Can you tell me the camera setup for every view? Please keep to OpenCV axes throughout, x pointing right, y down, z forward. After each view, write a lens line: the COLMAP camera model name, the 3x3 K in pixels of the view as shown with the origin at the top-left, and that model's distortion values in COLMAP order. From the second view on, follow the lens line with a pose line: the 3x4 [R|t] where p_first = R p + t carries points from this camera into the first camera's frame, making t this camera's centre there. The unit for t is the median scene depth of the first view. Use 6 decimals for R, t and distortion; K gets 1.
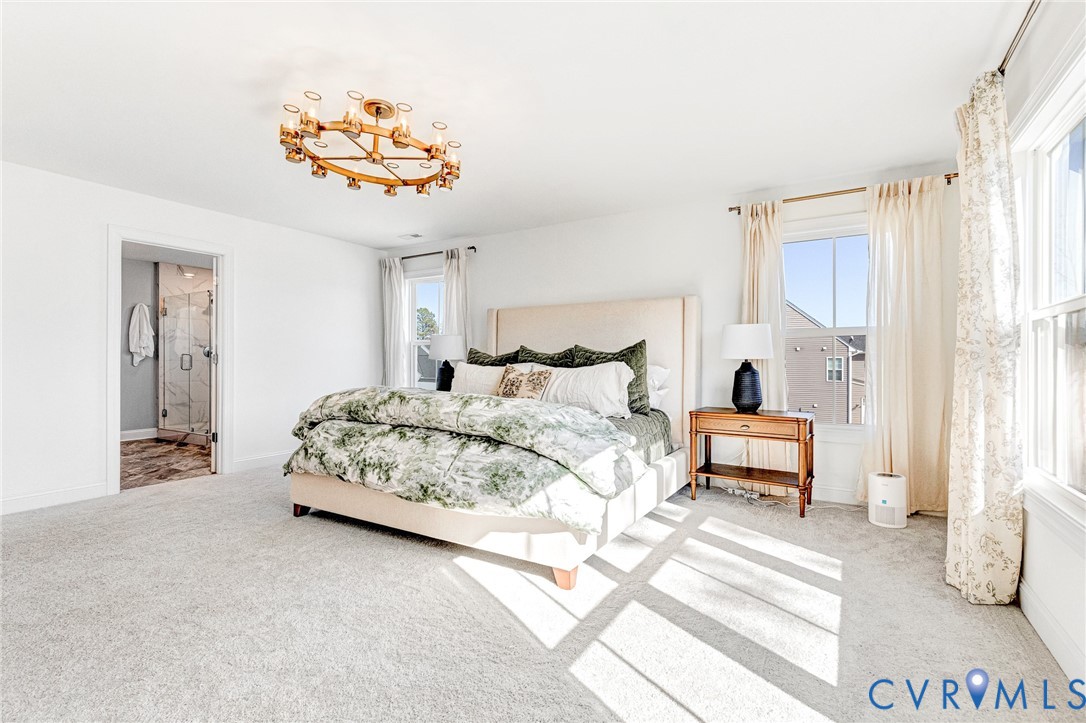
lens RADIAL K [[495.5, 0, 542.9], [0, 495.5, 360.2], [0, 0, 1]] dist [0.007809, 0.000375]
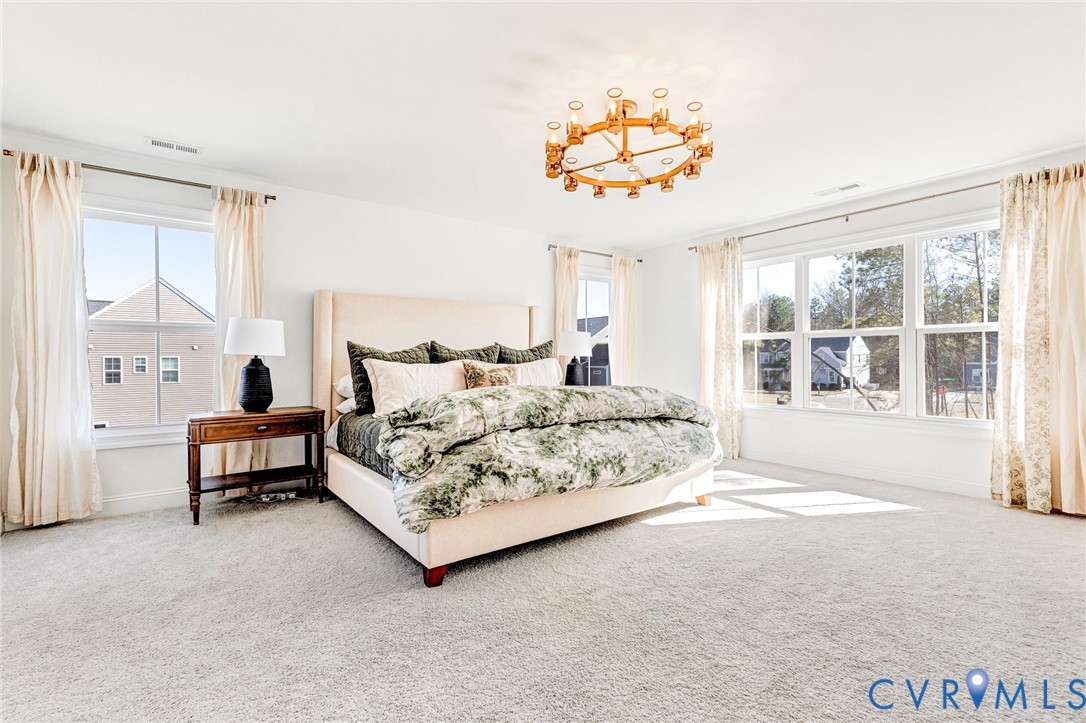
lens RADIAL K [[495.5, 0, 541.1], [0, 495.5, 361.6], [0, 0, 1]] dist [0.007809, 0.000375]
pose [[0.375631, -0.004112, 0.926760, -1.270115], [0.001529, 0.999992, 0.003817, 0.008768], [-0.926768, -0.000017, 0.375634, 0.732629]]
